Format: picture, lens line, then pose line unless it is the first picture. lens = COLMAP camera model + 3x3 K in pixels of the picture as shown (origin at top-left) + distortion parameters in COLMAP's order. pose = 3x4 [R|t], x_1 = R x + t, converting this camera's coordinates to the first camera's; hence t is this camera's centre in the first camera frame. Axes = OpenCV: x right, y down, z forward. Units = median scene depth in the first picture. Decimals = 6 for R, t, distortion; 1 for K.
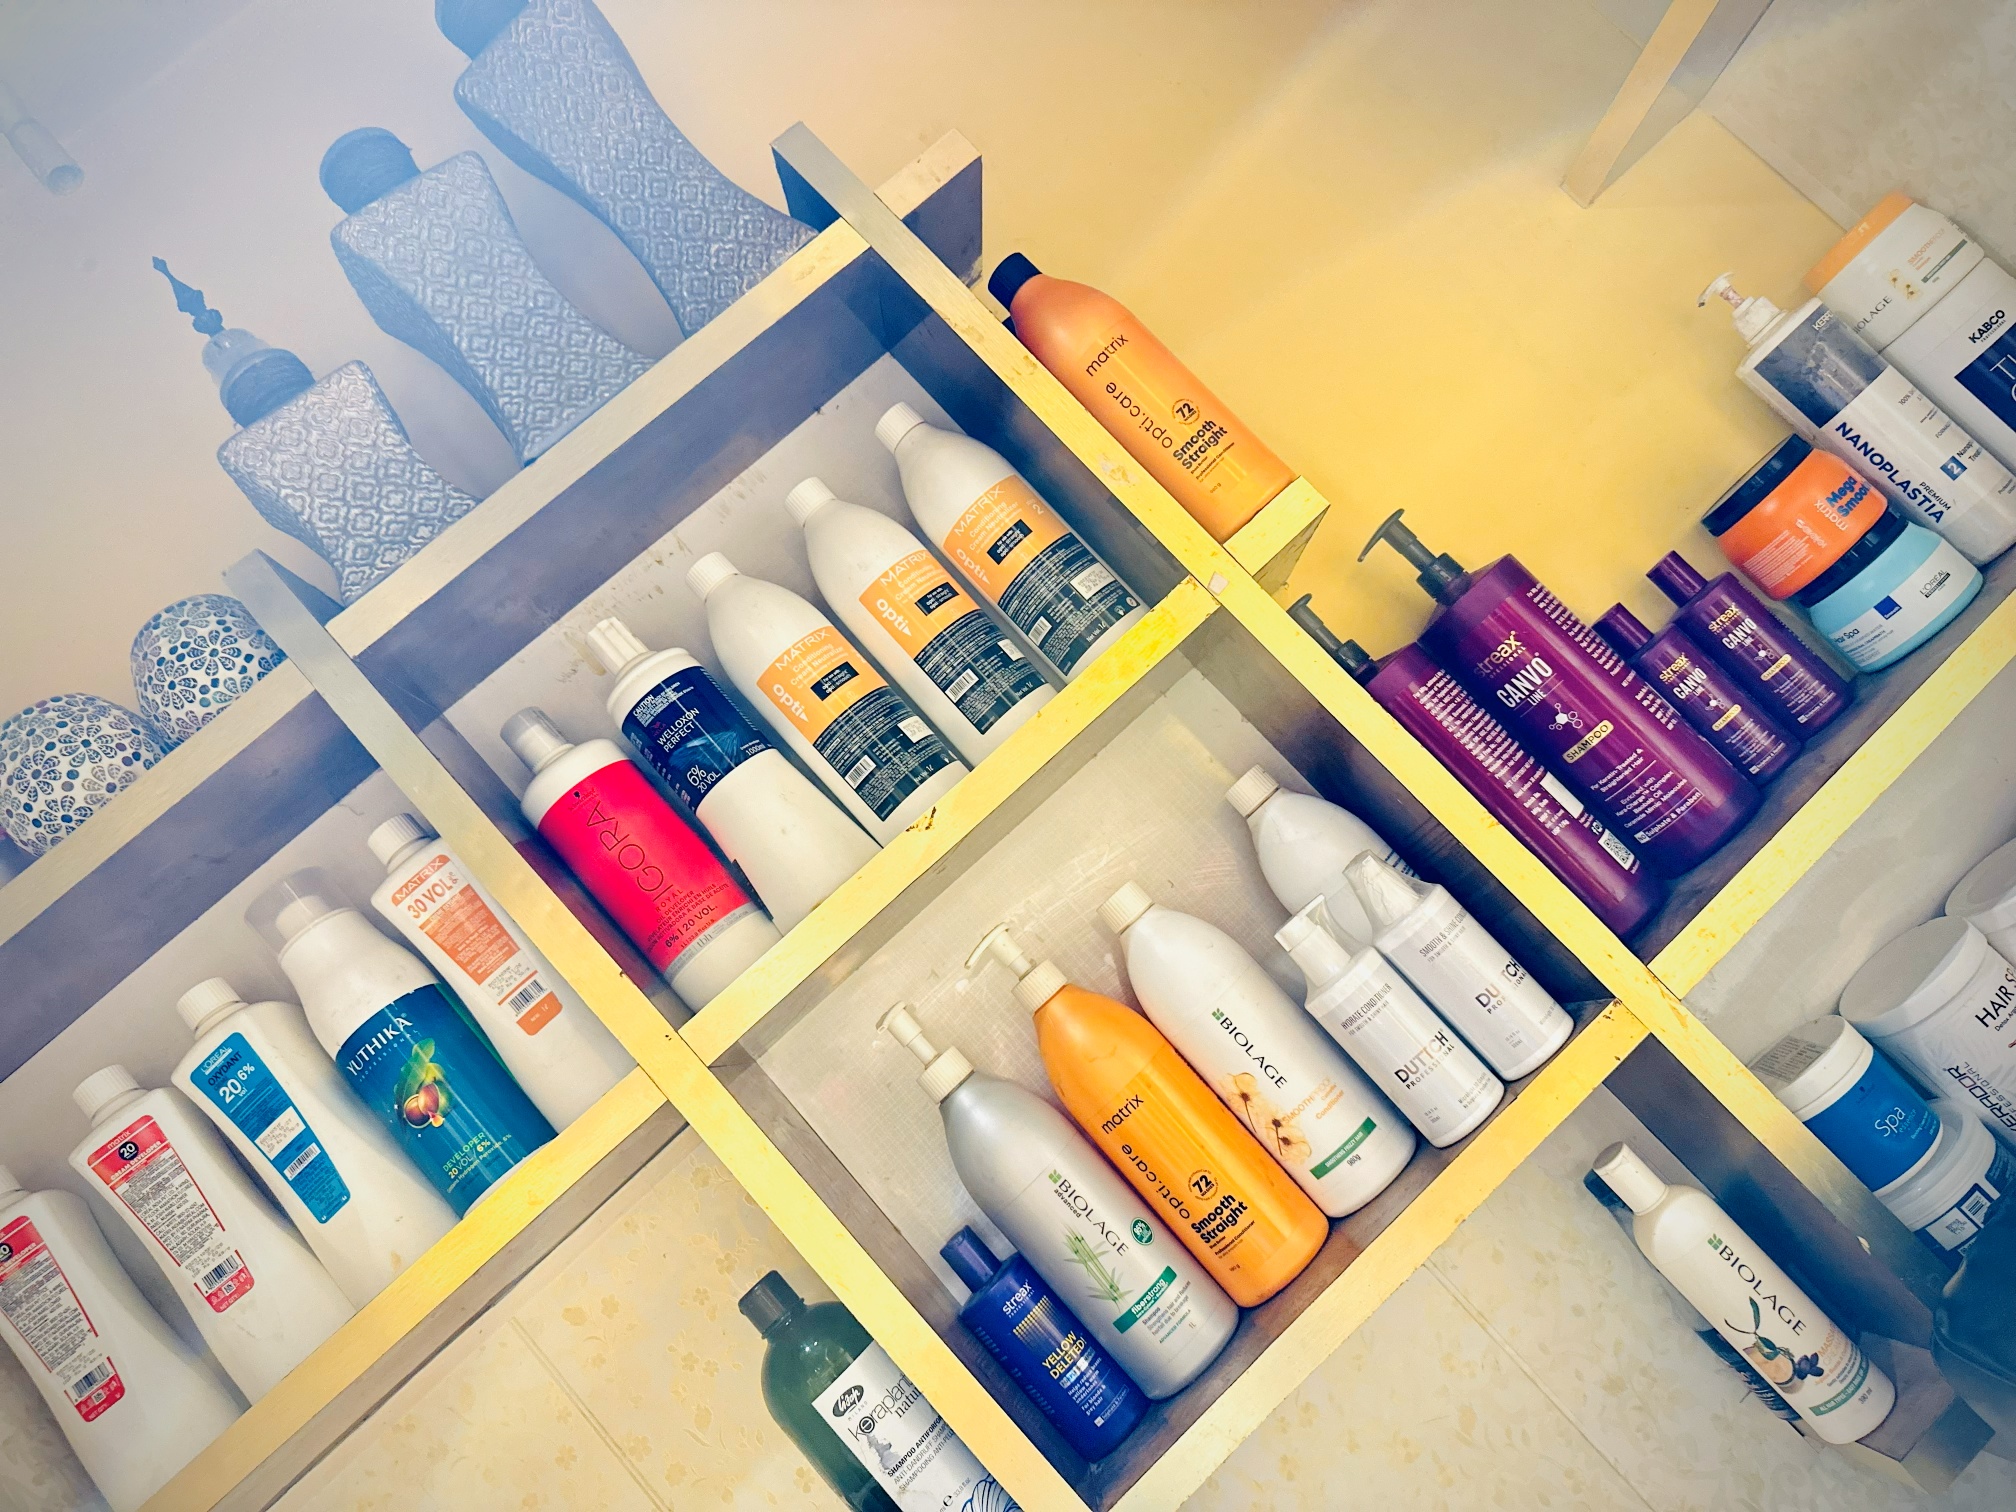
lens RADIAL K [[1404.7, 0, 1028.0], [0, 1404.7, 785.1], [0, 0, 1]] dist [0.025305, -0.039486]
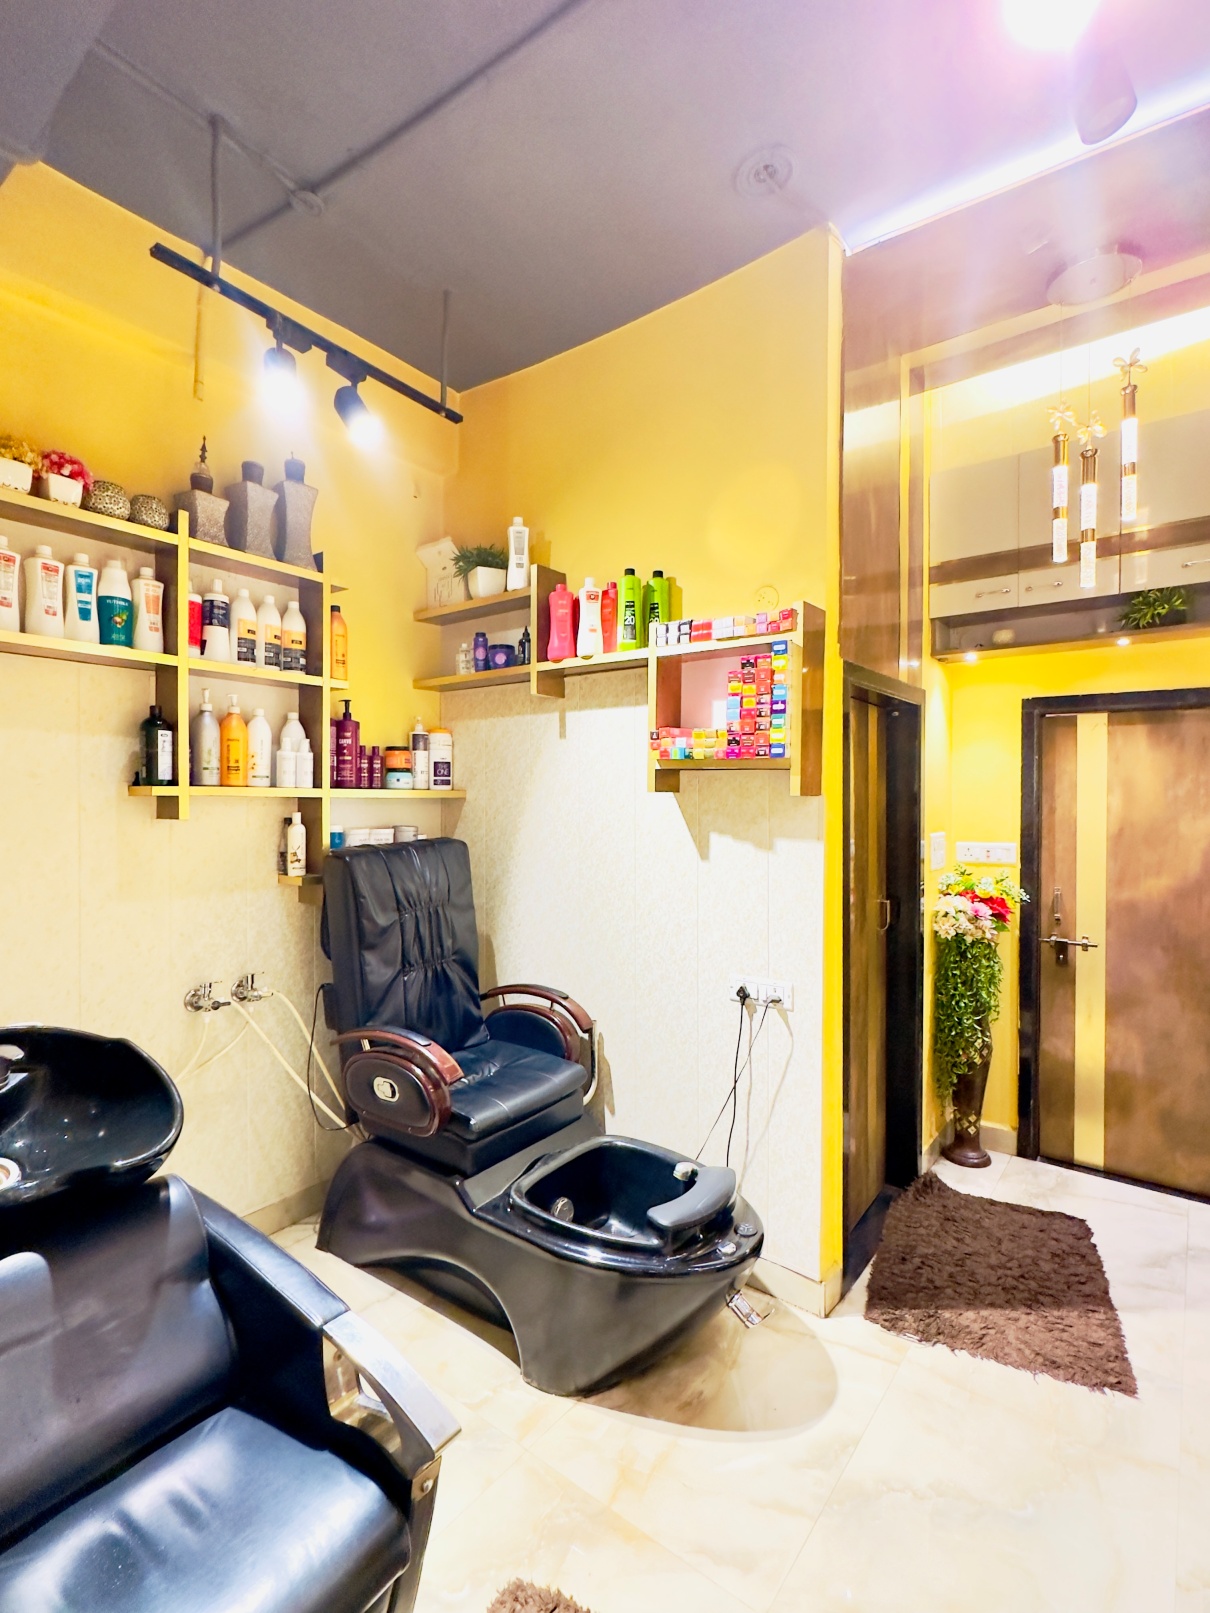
lens RADIAL K [[757.5, 0, 600.6], [0, 757.5, 804.9], [0, 0, 1]] dist [-0.013424, 0.001150]
pose [[0.442580, 0.675667, 0.589573, -0.721600], [-0.571944, 0.719073, -0.394732, 0.667543], [-0.690654, -0.162502, 0.704692, -1.665386]]
